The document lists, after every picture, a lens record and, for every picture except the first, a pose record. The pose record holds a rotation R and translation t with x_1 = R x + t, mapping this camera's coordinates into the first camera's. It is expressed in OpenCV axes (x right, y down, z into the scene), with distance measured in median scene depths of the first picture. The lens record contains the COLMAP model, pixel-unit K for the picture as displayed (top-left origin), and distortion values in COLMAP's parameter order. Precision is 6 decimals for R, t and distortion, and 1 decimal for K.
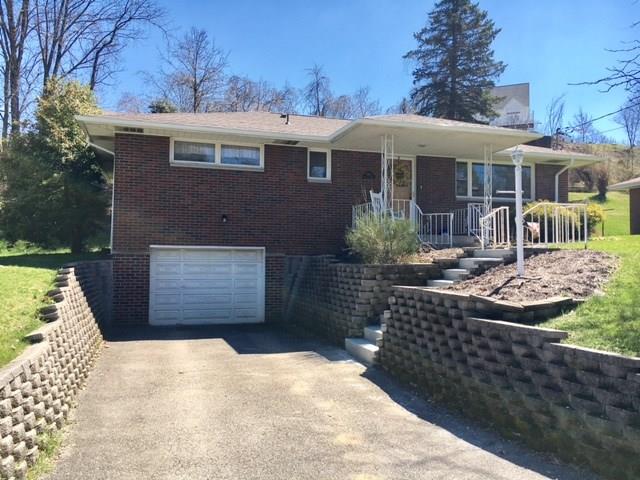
lens RADIAL K [[541.1, 0, 320.0], [0, 541.1, 240.0], [0, 0, 1]] dist [0.052811, -0.005286]
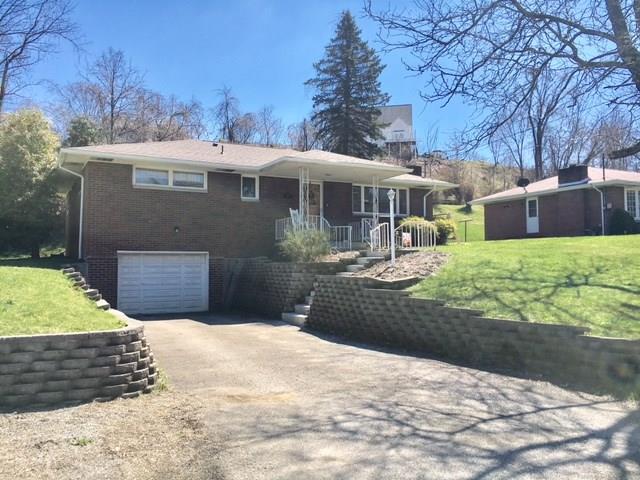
lens RADIAL K [[541.1, 0, 320.0], [0, 541.1, 240.0], [0, 0, 1]] dist [0.052811, -0.005286]
pose [[0.981584, -0.003001, 0.191006, -0.088018], [0.005143, 0.999929, -0.010724, 0.000556], [-0.190960, 0.011509, 0.981530, -0.305175]]
